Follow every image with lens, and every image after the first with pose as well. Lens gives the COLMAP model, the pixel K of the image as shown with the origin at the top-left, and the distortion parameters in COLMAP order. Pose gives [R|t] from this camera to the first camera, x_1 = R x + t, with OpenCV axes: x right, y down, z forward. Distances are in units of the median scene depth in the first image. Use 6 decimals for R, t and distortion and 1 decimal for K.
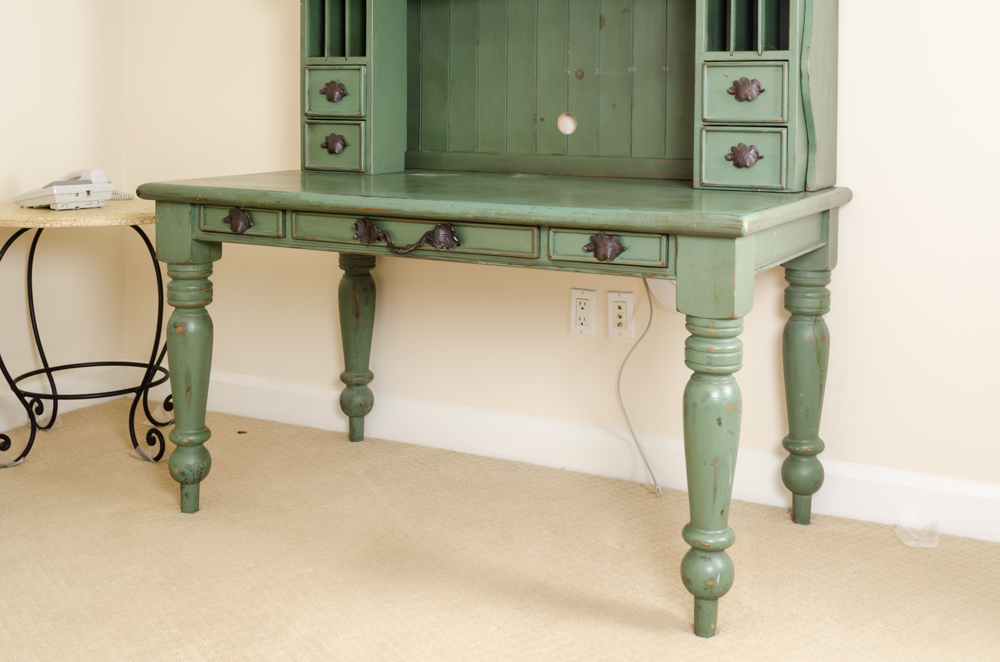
lens RADIAL K [[1178.4, 0, 498.7], [0, 1178.4, 140.4], [0, 0, 1]] dist [0.012622, 0.008375]
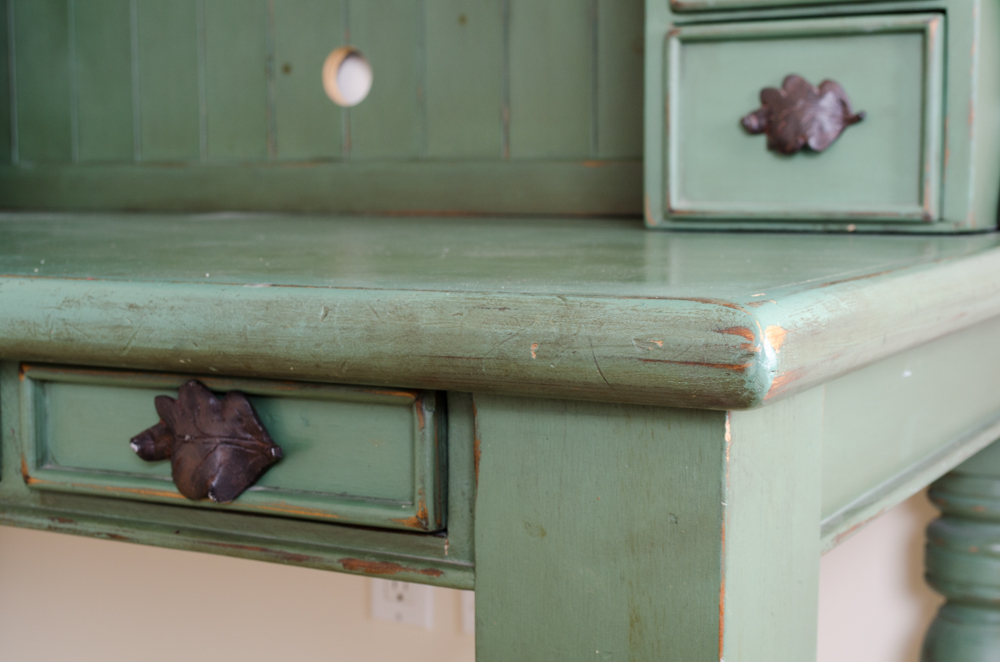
lens RADIAL K [[1606.7, 0, 500.0], [0, 1606.7, 331.0], [0, 0, 1]] dist [0.014965, -0.010448]
pose [[0.999897, -0.012567, -0.006988, 0.130573], [0.013012, 0.997619, 0.067734, 0.039138], [0.006120, -0.067818, 0.997679, 0.572911]]
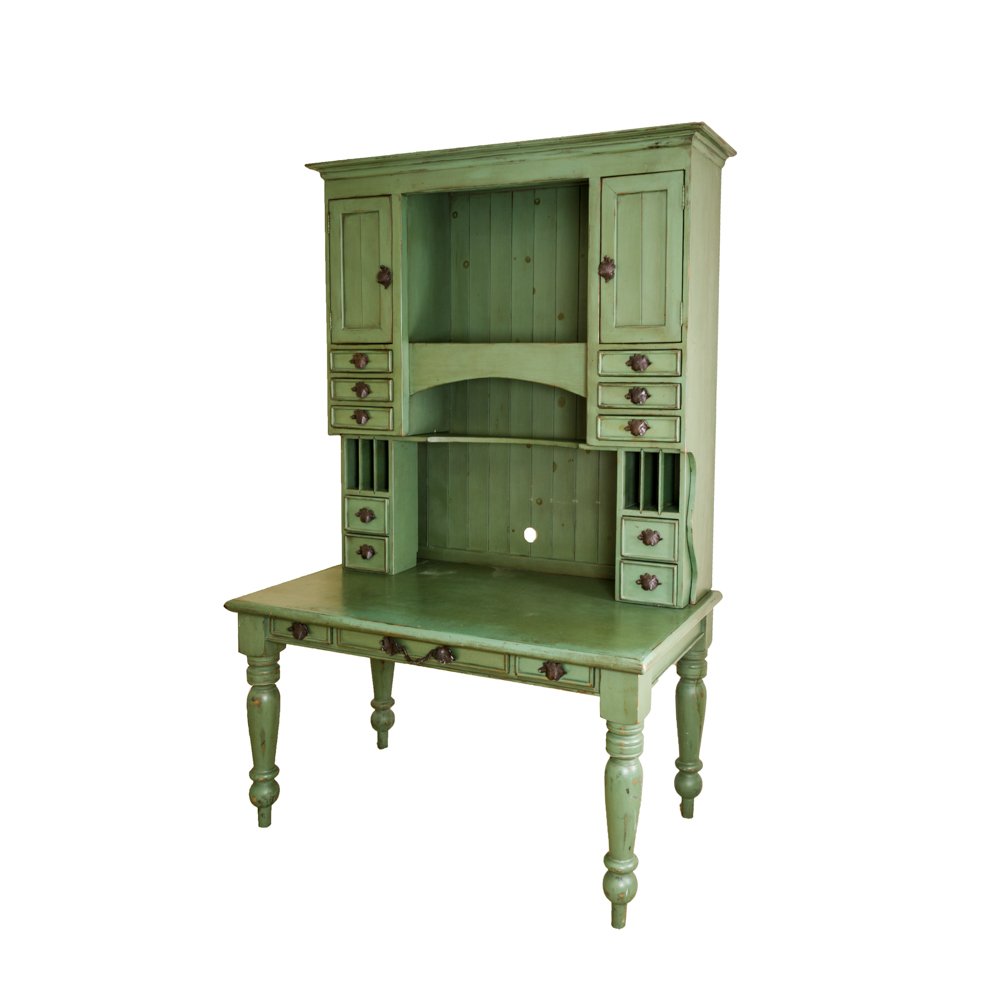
lens RADIAL K [[883.7, 0, 561.1], [0, 883.7, 434.5], [0, 0, 1]] dist [0.033969, -0.006103]
pose [[0.996643, -0.003099, 0.081807, 0.008460], [-0.000221, 0.999178, 0.040545, -0.214901], [-0.081866, -0.040427, 0.995823, -0.086311]]
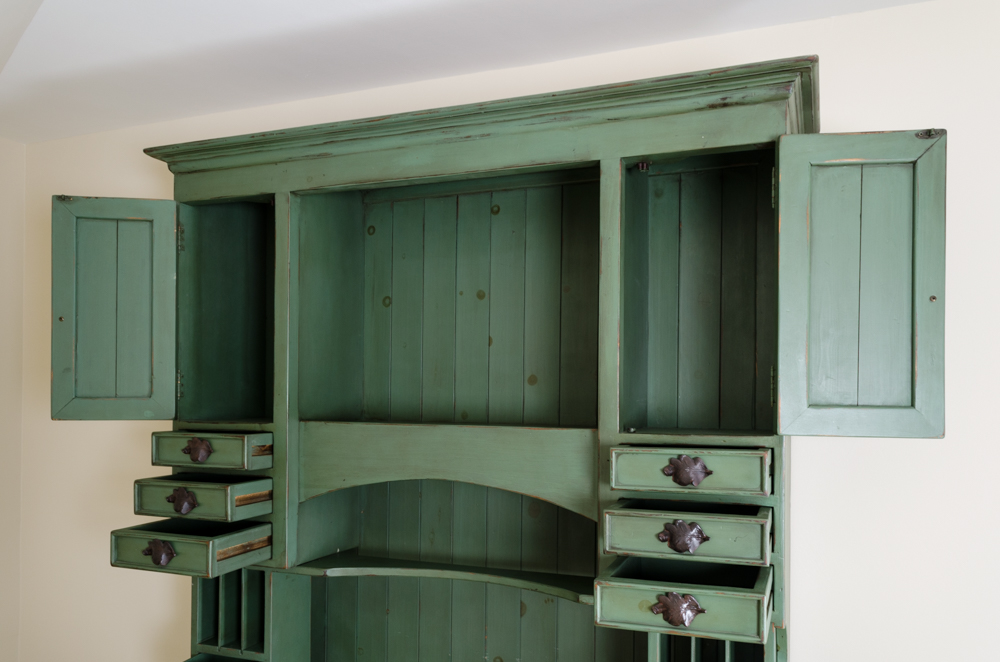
lens RADIAL K [[815.8, 0, 474.9], [0, 815.8, 393.2], [0, 0, 1]] dist [0.015863, 0.003164]
pose [[0.993871, 0.002965, 0.110506, -0.025938], [0.000997, 0.999359, -0.035785, -0.290141], [-0.110542, 0.035676, 0.993231, 0.416205]]
